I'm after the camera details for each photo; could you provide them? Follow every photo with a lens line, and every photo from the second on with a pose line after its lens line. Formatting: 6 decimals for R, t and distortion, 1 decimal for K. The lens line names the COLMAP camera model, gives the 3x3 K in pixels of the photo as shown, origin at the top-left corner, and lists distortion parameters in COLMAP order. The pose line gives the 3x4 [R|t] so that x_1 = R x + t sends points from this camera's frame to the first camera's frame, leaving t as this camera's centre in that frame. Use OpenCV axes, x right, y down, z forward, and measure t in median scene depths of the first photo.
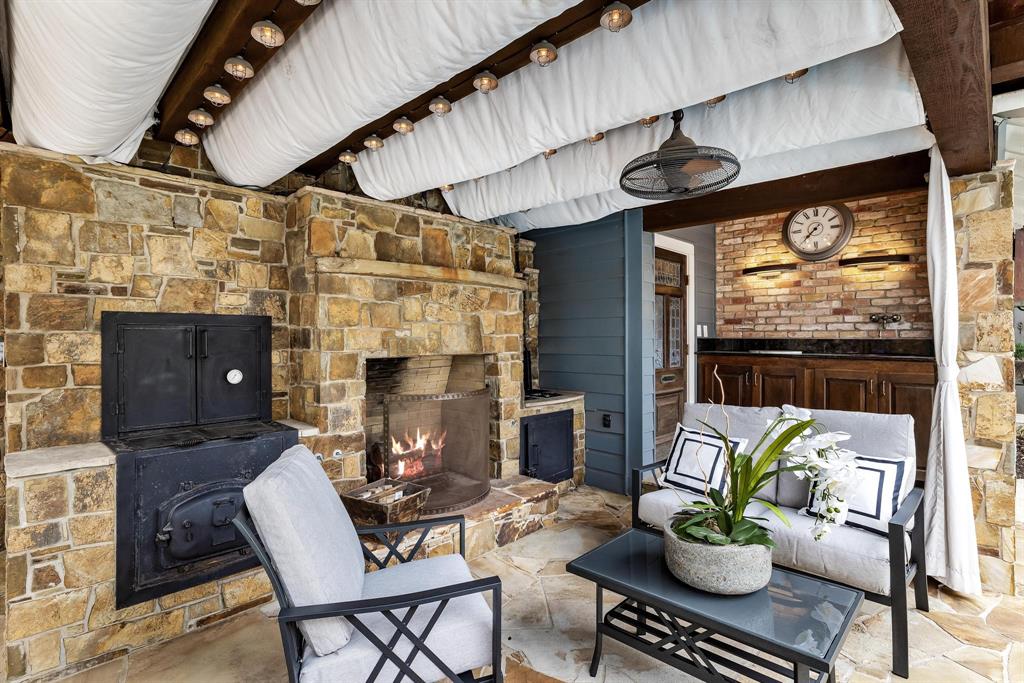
lens RADIAL K [[496.6, 0, 518.7], [0, 496.6, 336.6], [0, 0, 1]] dist [0.001512, 0.000123]
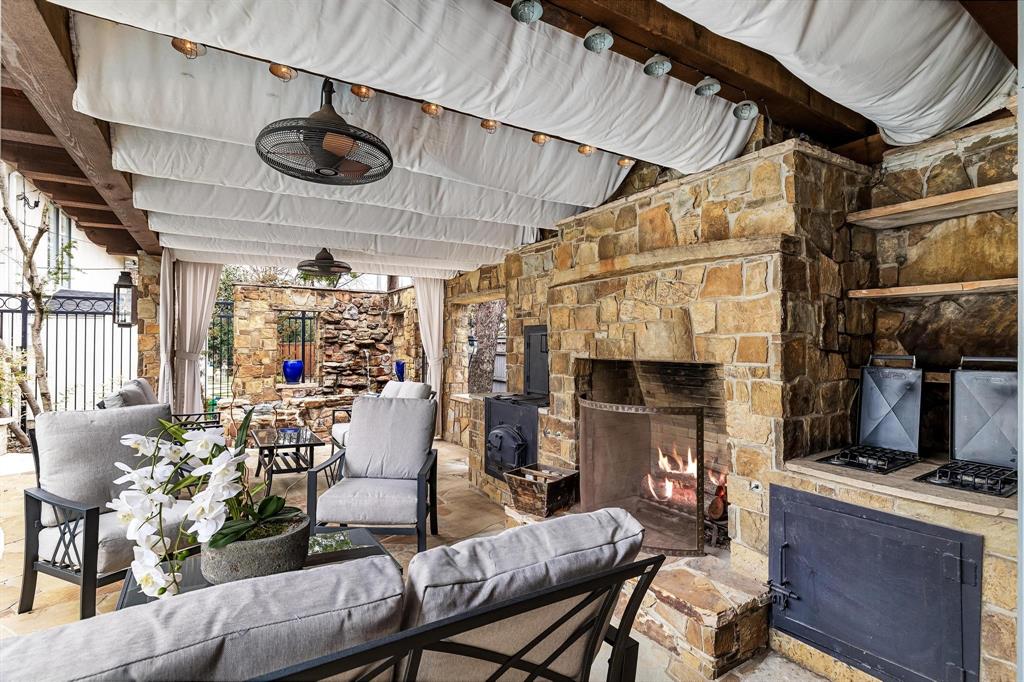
lens RADIAL K [[496.6, 0, 518.5], [0, 496.6, 341.5], [0, 0, 1]] dist [0.001512, 0.000123]
pose [[-0.236825, 0.001591, -0.971551, 0.697043], [0.001672, 0.999998, 0.001230, 0.004430], [0.971551, -0.001333, -0.236827, 0.983950]]
